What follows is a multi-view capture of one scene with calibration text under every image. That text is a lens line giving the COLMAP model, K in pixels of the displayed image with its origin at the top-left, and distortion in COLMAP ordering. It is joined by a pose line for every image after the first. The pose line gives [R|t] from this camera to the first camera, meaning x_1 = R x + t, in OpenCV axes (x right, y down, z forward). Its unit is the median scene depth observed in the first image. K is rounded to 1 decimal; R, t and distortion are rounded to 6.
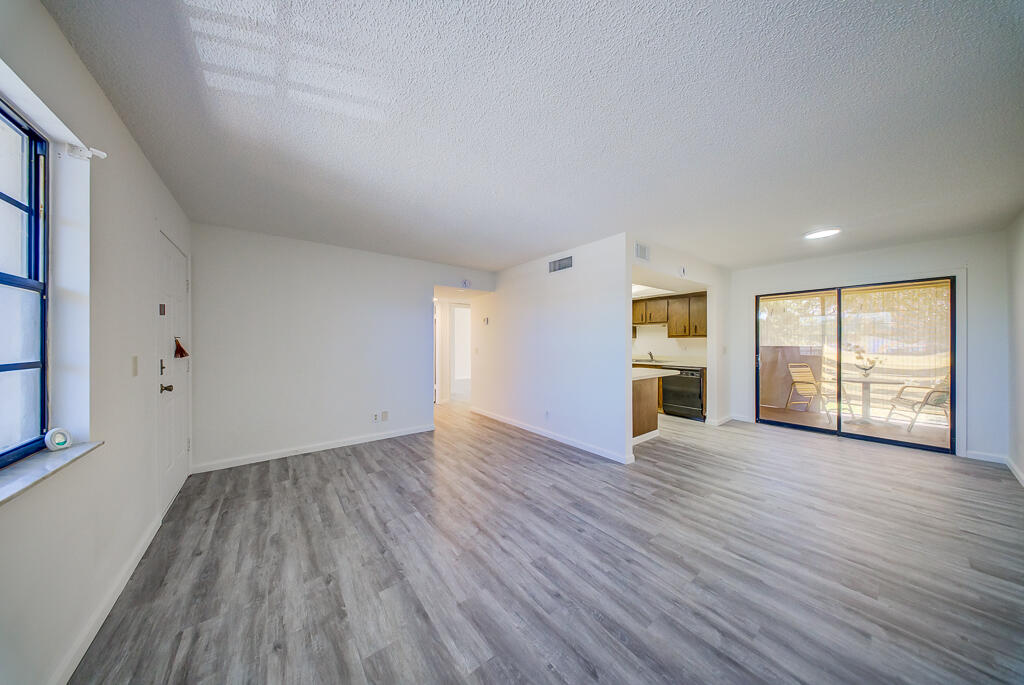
lens RADIAL K [[310.5, 0, 508.2], [0, 310.5, 340.6], [0, 0, 1]] dist [0.006317, -0.000148]
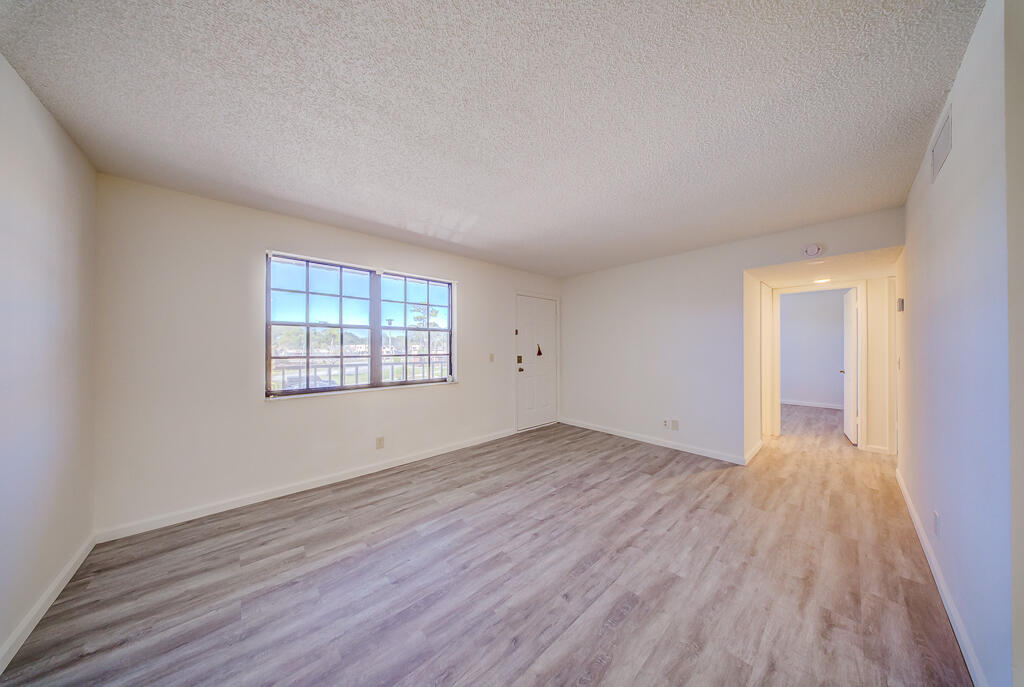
lens RADIAL K [[306.0, 0, 507.5], [0, 306.0, 346.5], [0, 0, 1]] dist [-0.000102, -0.000005]
pose [[0.066166, -0.003733, -0.997802, 0.722345], [0.003113, 0.999989, -0.003535, 0.002287], [0.997804, -0.002872, 0.066177, 0.602689]]
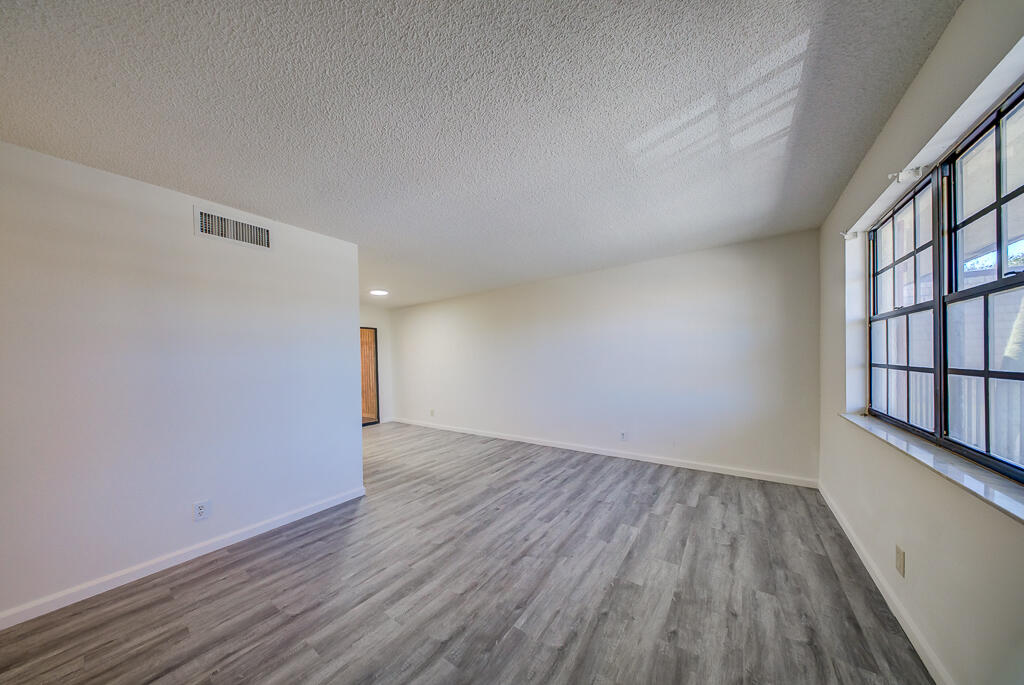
lens RADIAL K [[310.5, 0, 508.2], [0, 310.5, 340.6], [0, 0, 1]] dist [0.006317, -0.000148]
pose [[-0.282933, 0.066497, 0.956832, -0.772993], [0.020736, 0.997785, -0.063211, 0.005201], [-0.958915, 0.001956, -0.283686, 0.980874]]
